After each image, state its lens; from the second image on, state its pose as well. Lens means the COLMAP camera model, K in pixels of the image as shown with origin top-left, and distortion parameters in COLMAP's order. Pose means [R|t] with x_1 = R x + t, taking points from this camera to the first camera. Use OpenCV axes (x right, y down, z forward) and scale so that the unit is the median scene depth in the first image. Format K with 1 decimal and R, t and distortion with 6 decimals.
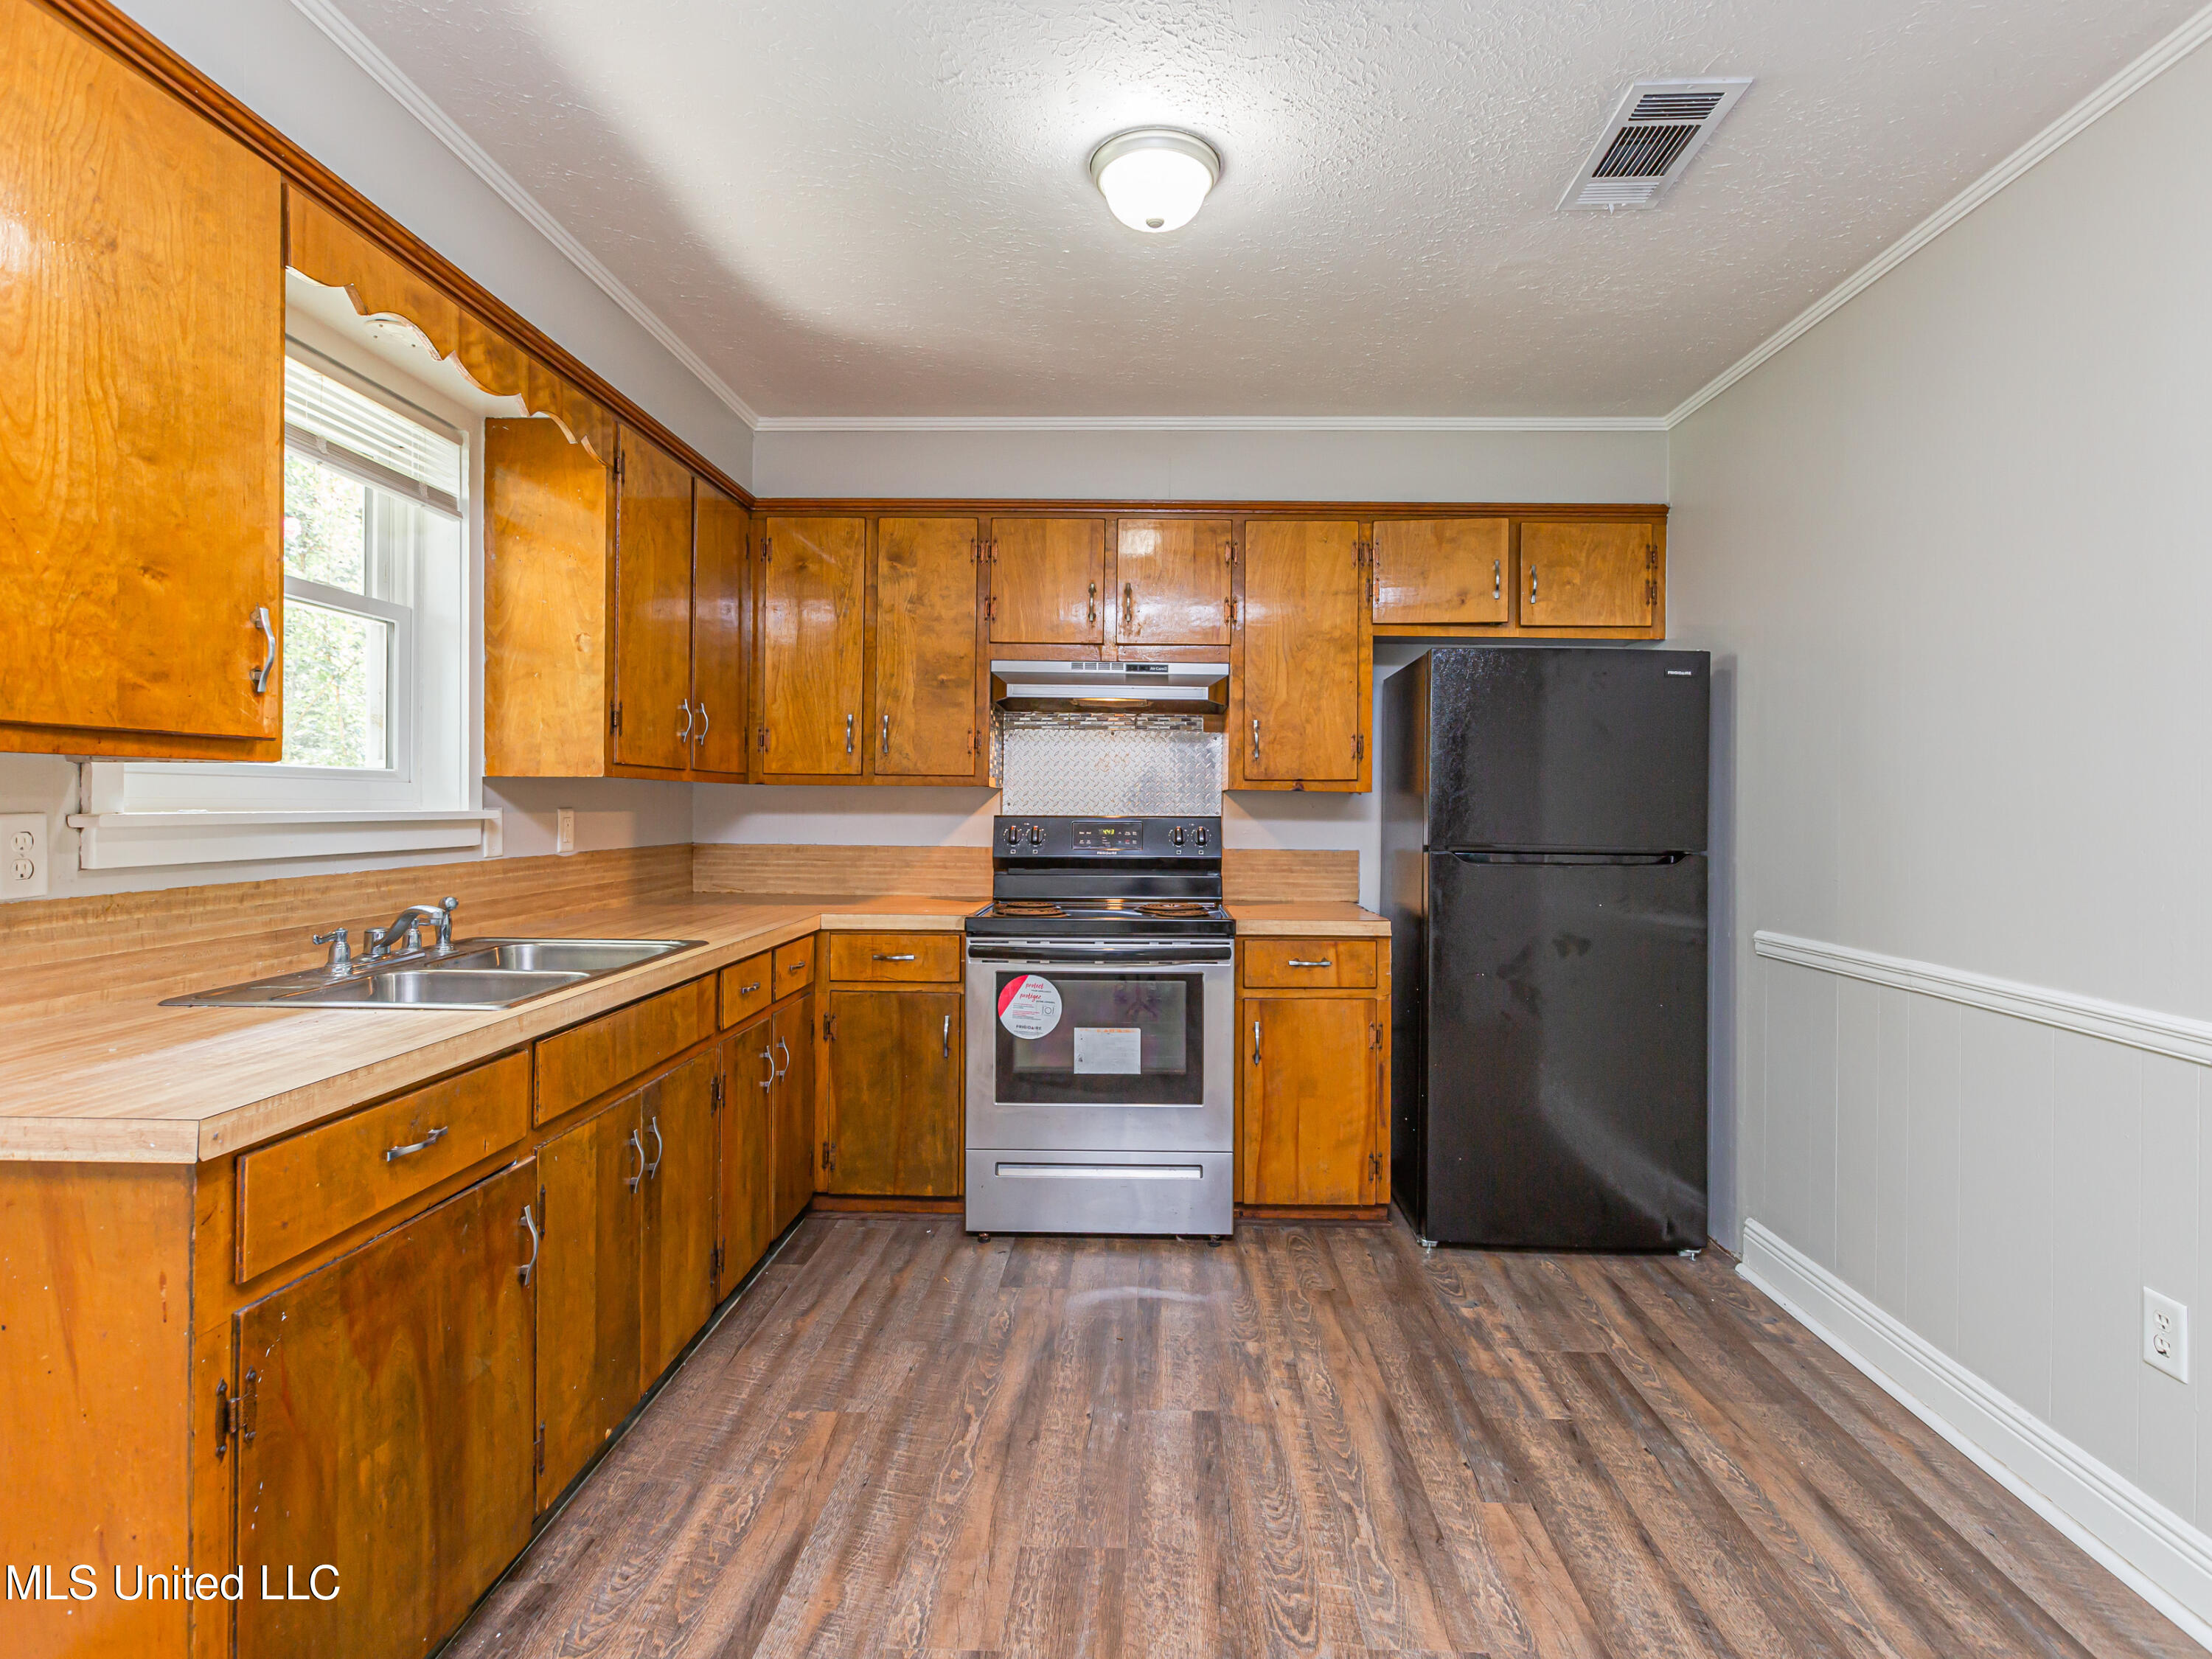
lens RADIAL K [[1113.7, 0, 1141.5], [0, 1113.7, 826.3], [0, 0, 1]] dist [-0.002412, 0.000499]
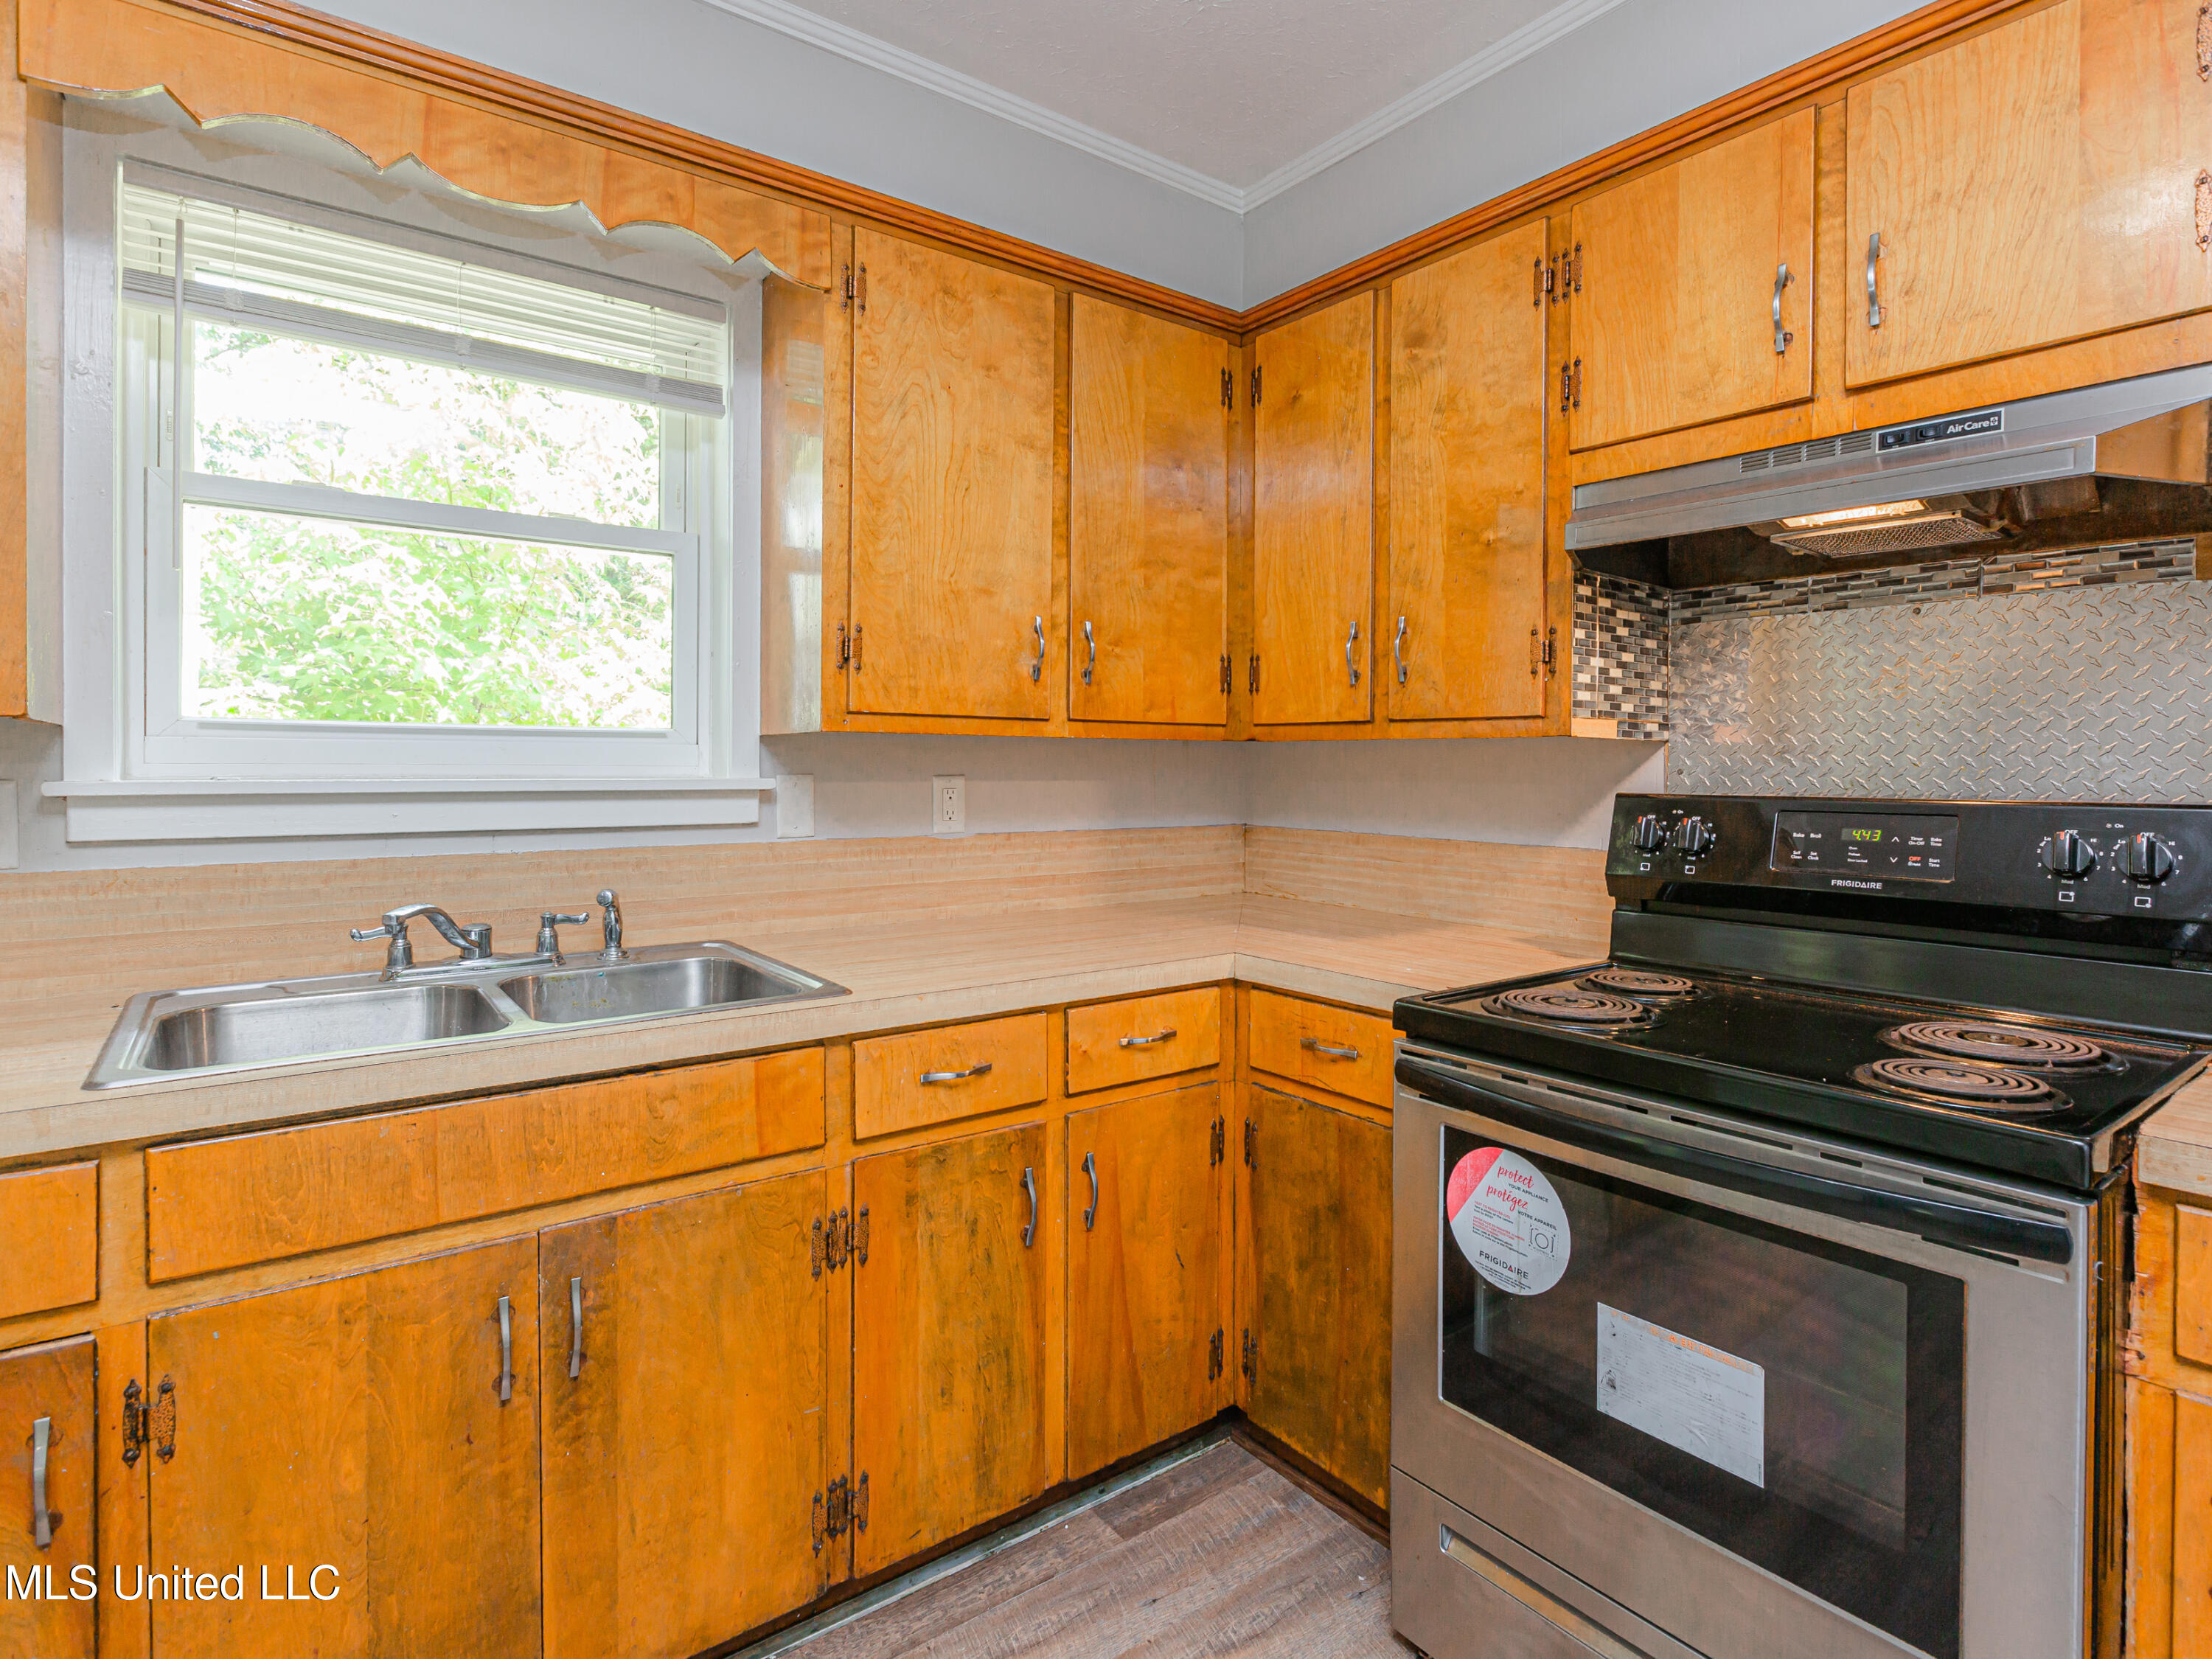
lens RADIAL K [[1149.2, 0, 1102.9], [0, 1149.2, 776.7], [0, 0, 1]] dist [-0.005693, 0.000149]
pose [[0.607561, 0.005269, -0.794256, 0.162621], [-0.016624, 0.999843, -0.006084, -0.011737], [0.794099, 0.016900, 0.607553, 0.560391]]
